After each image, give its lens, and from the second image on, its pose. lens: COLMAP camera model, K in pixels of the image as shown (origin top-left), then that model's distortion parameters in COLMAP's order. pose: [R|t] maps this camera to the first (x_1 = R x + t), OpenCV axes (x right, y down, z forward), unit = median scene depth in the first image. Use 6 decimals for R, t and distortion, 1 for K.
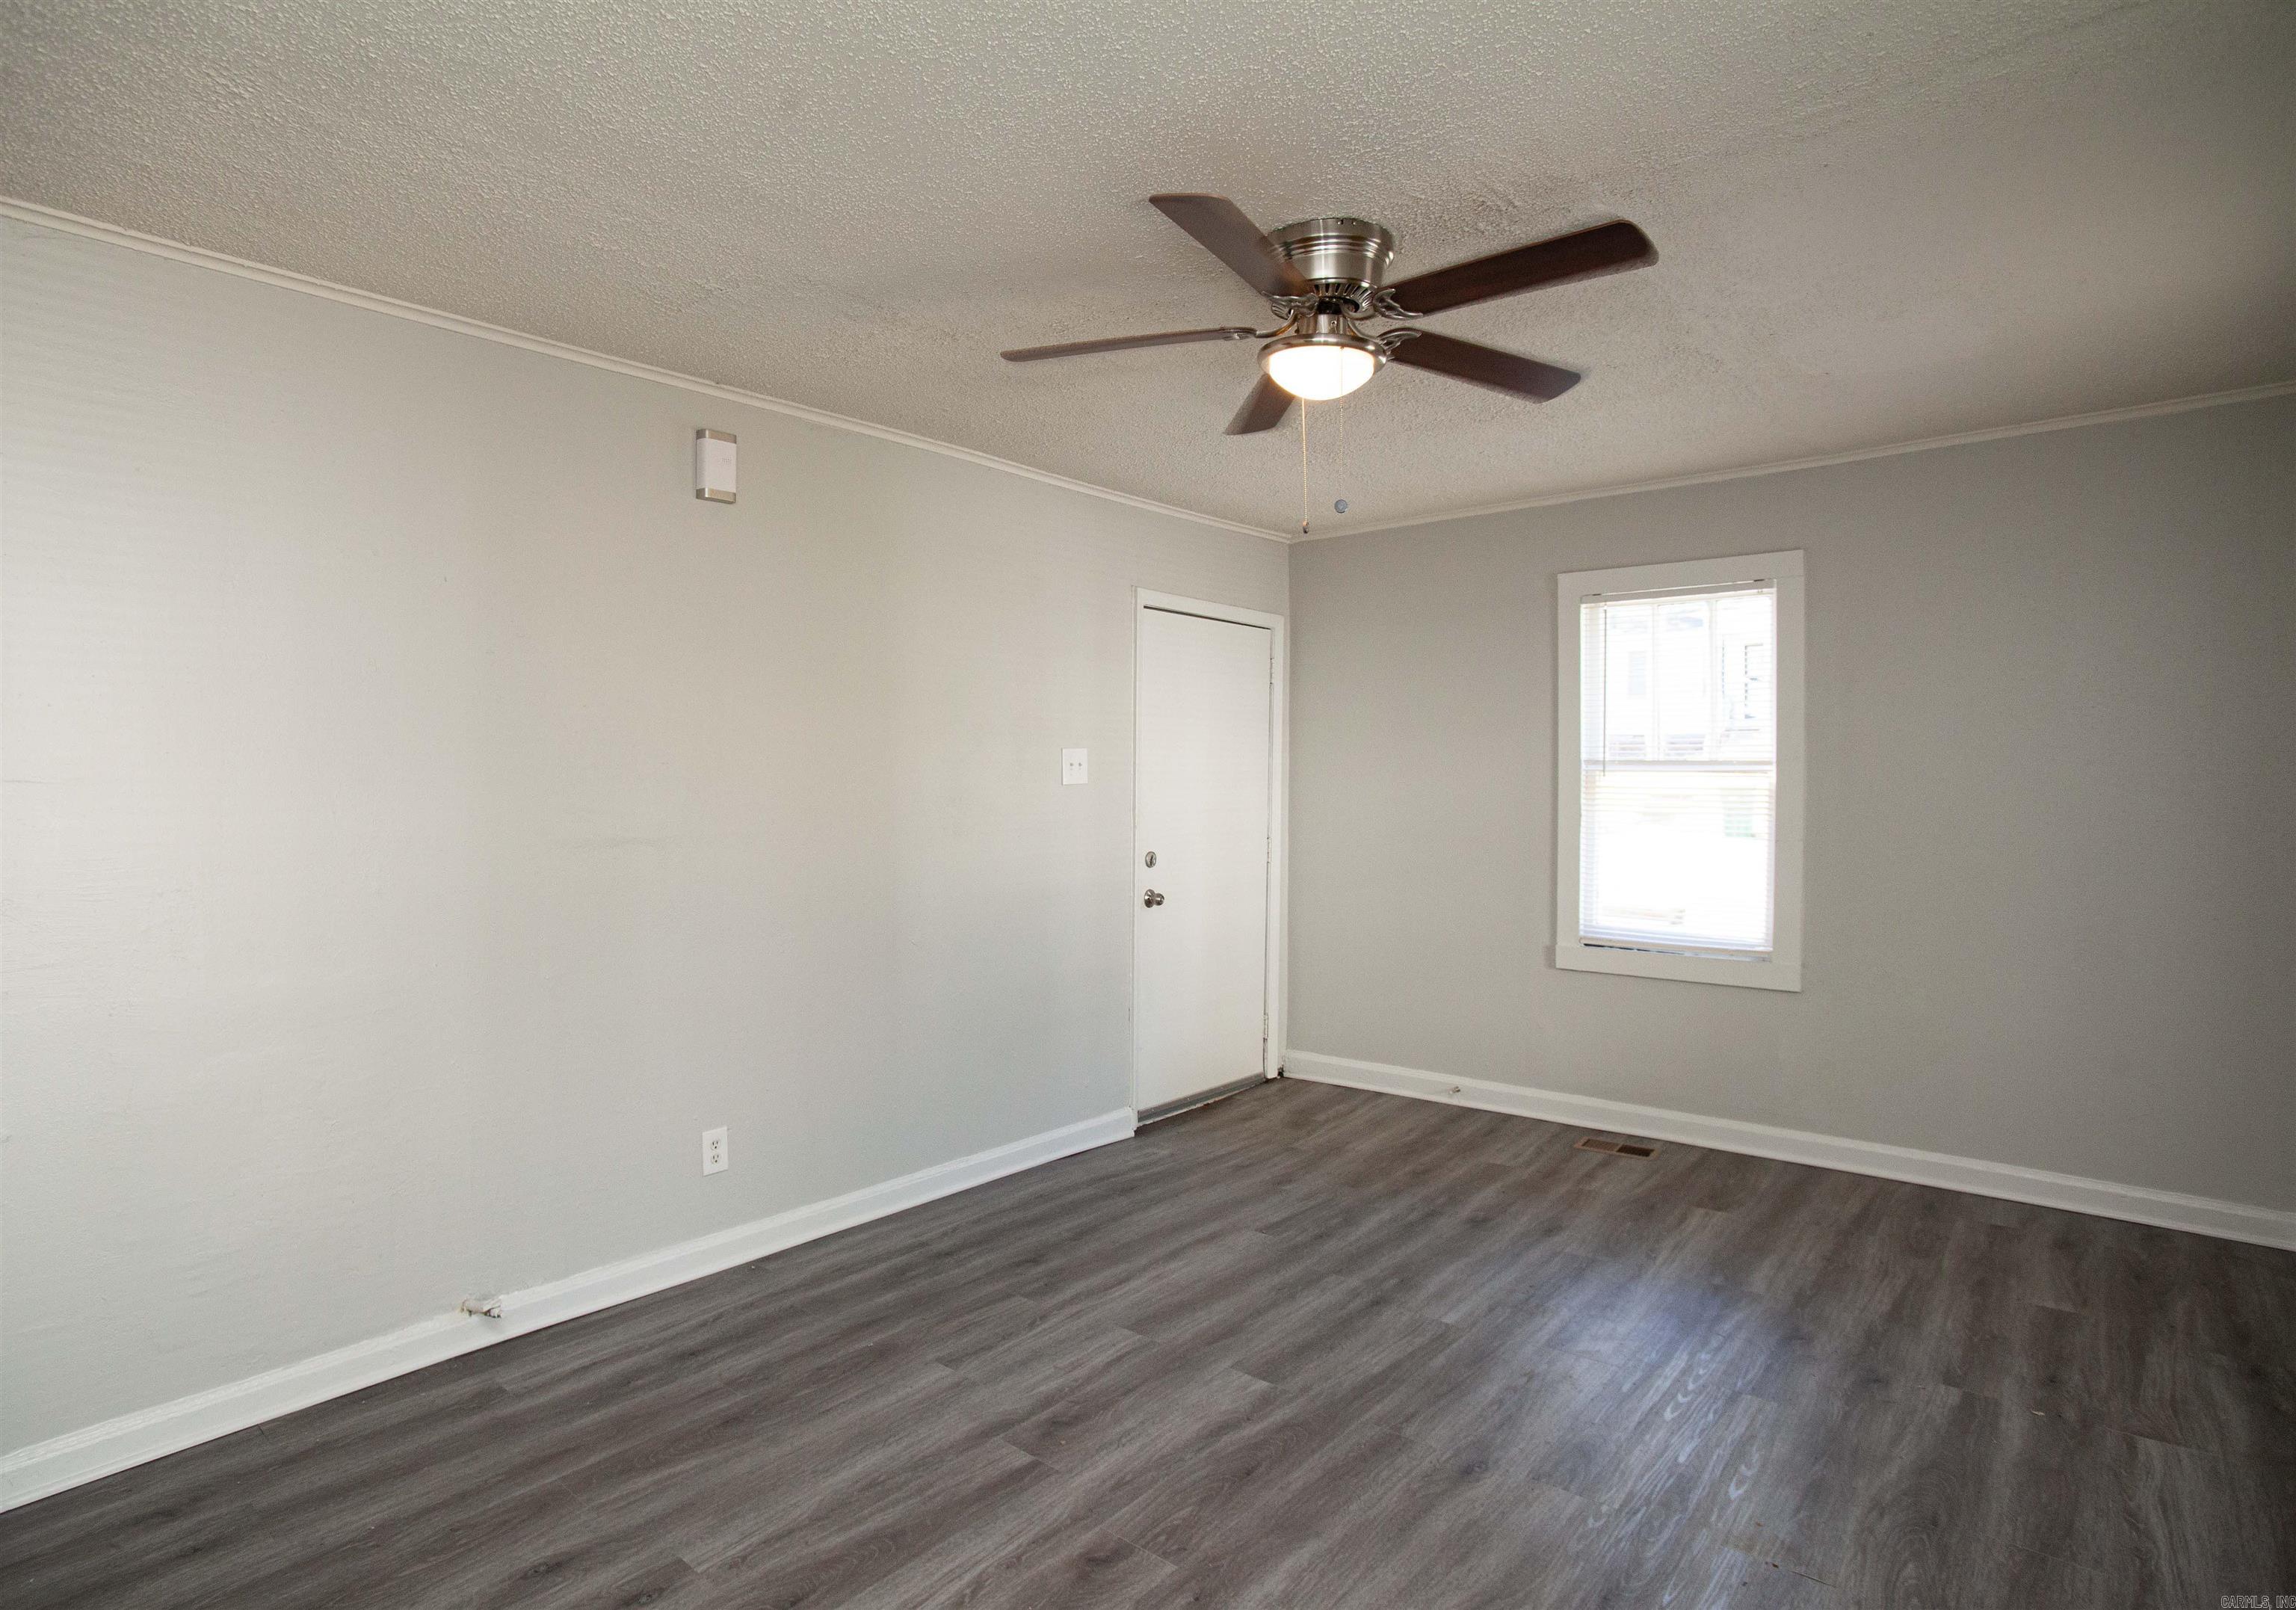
lens RADIAL K [[1226.3, 0, 1148.0], [0, 1226.3, 805.0], [0, 0, 1]] dist [-0.000191, 0.000018]
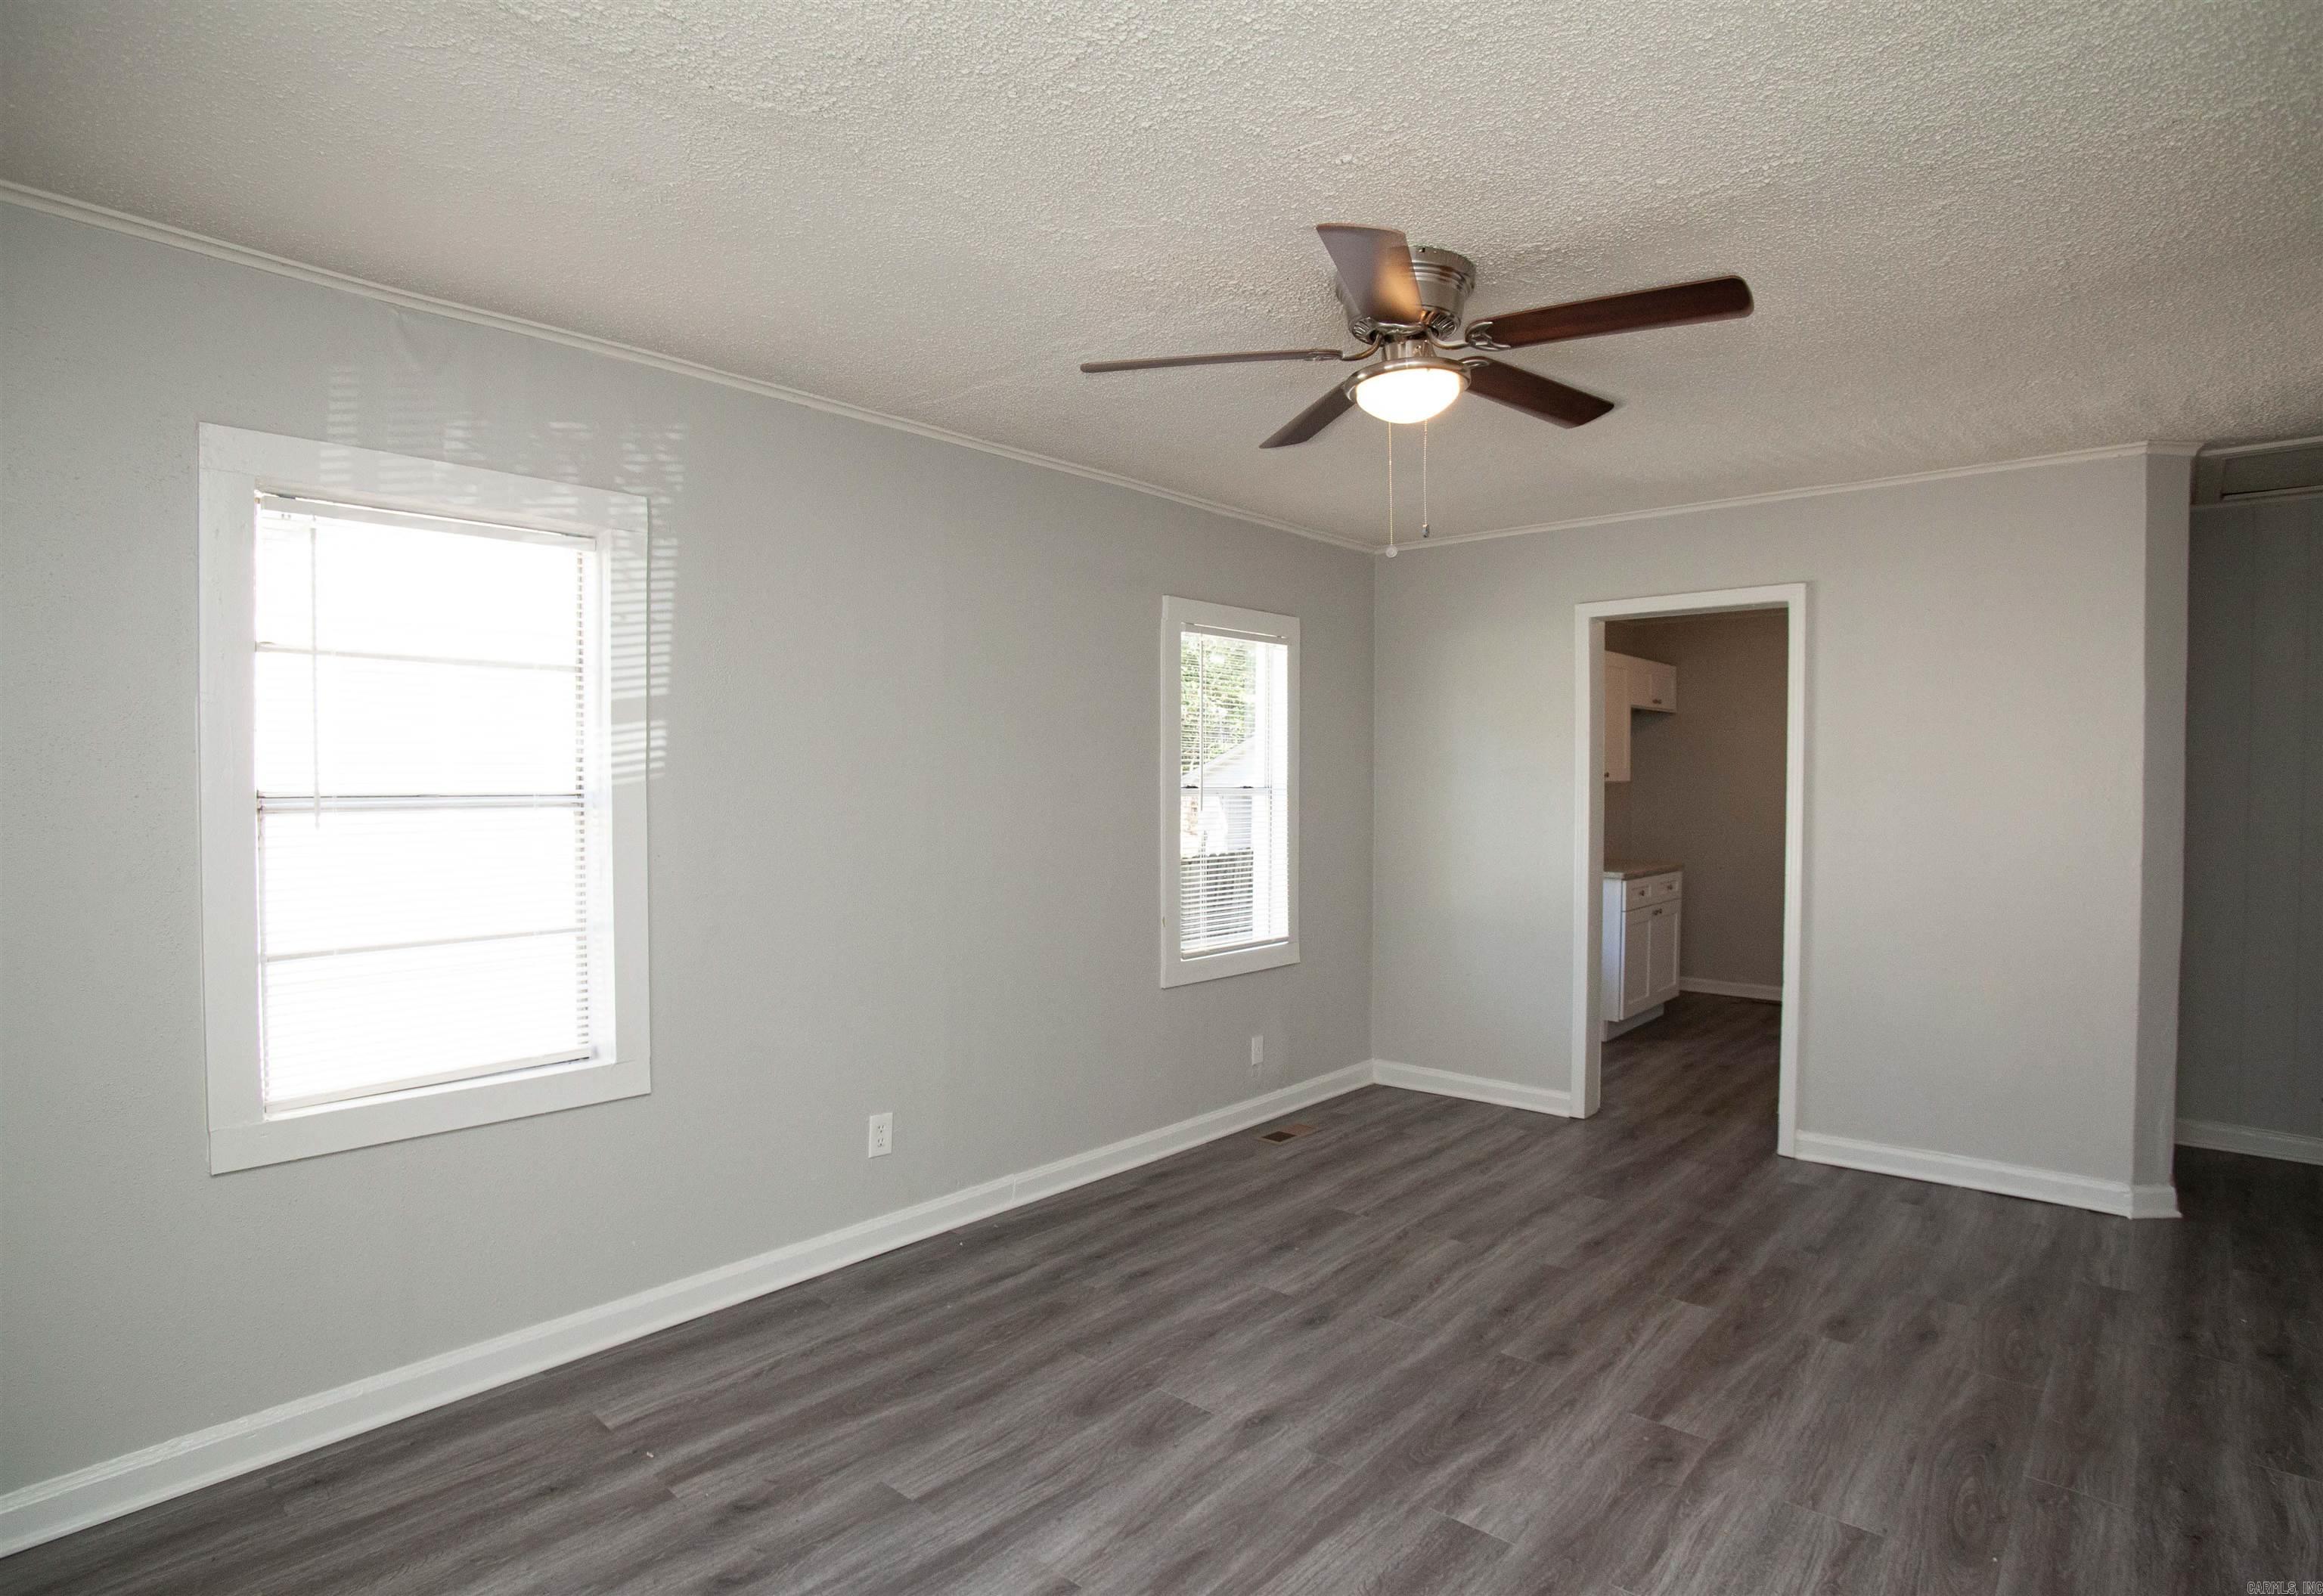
lens RADIAL K [[1220.2, 0, 1161.5], [0, 1220.2, 798.0], [0, 0, 1]] dist [-0.000465, 0.000146]
pose [[-0.998049, -0.005087, 0.062221, 0.278968], [-0.002672, 0.999242, 0.038840, -0.066450], [-0.062372, 0.038598, -0.997306, 2.024990]]
